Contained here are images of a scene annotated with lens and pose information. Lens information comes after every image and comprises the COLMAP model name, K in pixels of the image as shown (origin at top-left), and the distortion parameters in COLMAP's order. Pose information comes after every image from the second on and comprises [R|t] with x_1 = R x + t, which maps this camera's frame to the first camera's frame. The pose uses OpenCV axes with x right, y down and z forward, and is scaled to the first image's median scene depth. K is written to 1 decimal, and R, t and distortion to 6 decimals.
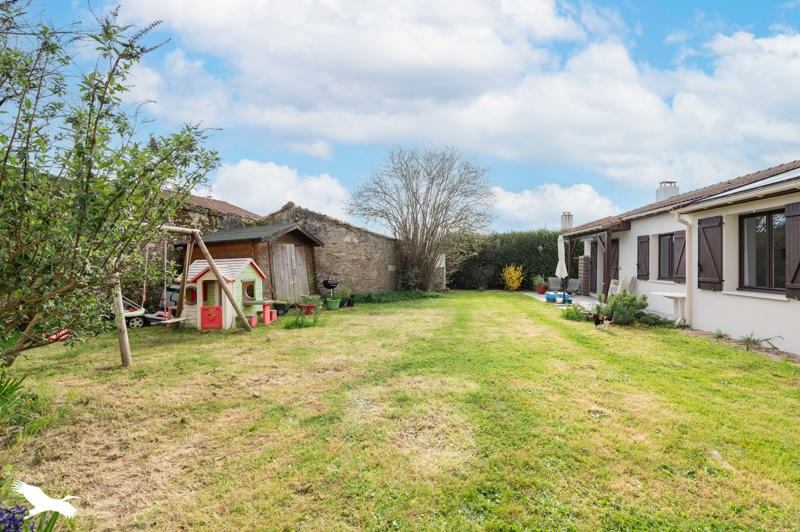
lens RADIAL K [[321.2, 0, 399.7], [0, 321.2, 260.0], [0, 0, 1]] dist [-0.000966, -0.000885]
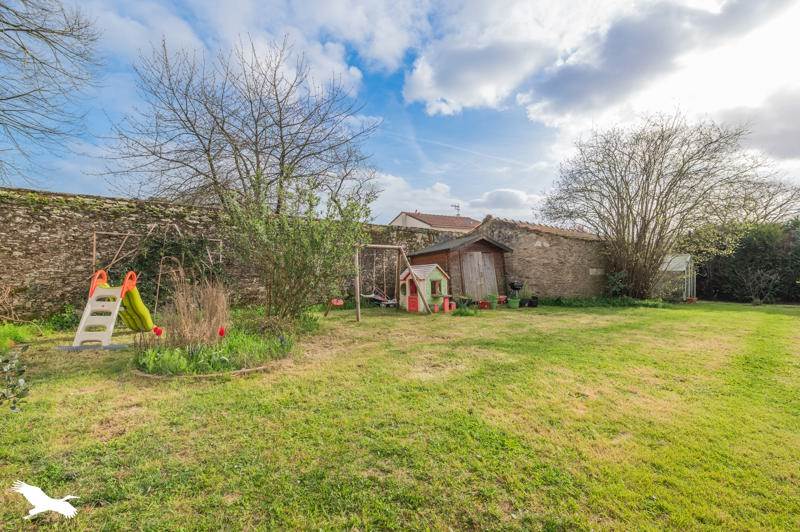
lens RADIAL K [[350.2, 0, 400.8], [0, 350.2, 270.3], [0, 0, 1]] dist [-0.000641, -0.000005]
pose [[0.672394, -0.007732, -0.740153, 0.420558], [0.015204, 0.999879, 0.003367, 0.011162], [0.740037, -0.013517, 0.672430, -0.103914]]
